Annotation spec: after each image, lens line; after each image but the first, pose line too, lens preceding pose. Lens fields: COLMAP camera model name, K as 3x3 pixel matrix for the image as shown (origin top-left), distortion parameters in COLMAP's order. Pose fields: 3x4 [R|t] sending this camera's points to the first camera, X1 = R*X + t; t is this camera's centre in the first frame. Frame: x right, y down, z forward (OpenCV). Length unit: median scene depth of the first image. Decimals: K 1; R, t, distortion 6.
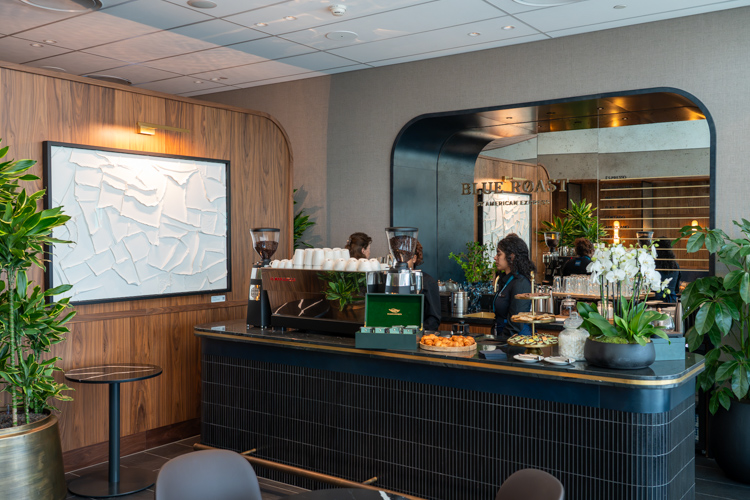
lens RADIAL K [[746.9, 0, 375.0], [0, 746.9, 248.6], [0, 0, 1]] dist [-0.002736, 0.000000]
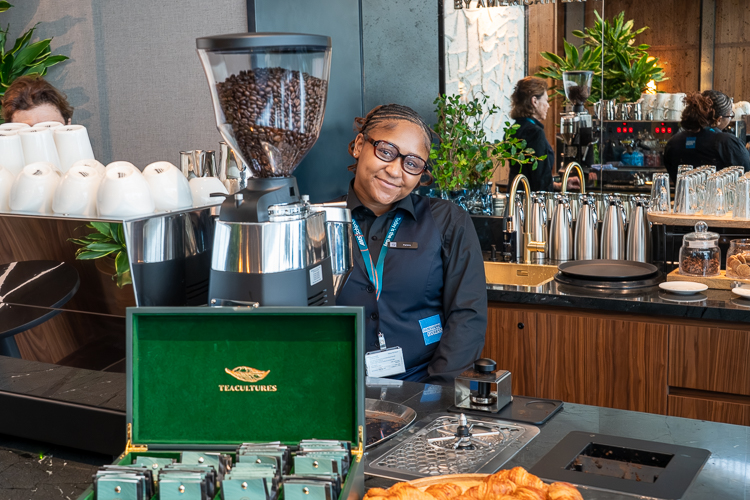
lens RADIAL K [[1019.4, 0, 374.1], [0, 1019.4, 250.3], [0, 0, 1]] dist [-0.000872, 0.000000]
pose [[0.992845, -0.041159, 0.112096, 0.030424], [0.025589, 0.990247, 0.136950, -0.003075], [-0.116639, -0.133101, 0.984215, 0.642591]]
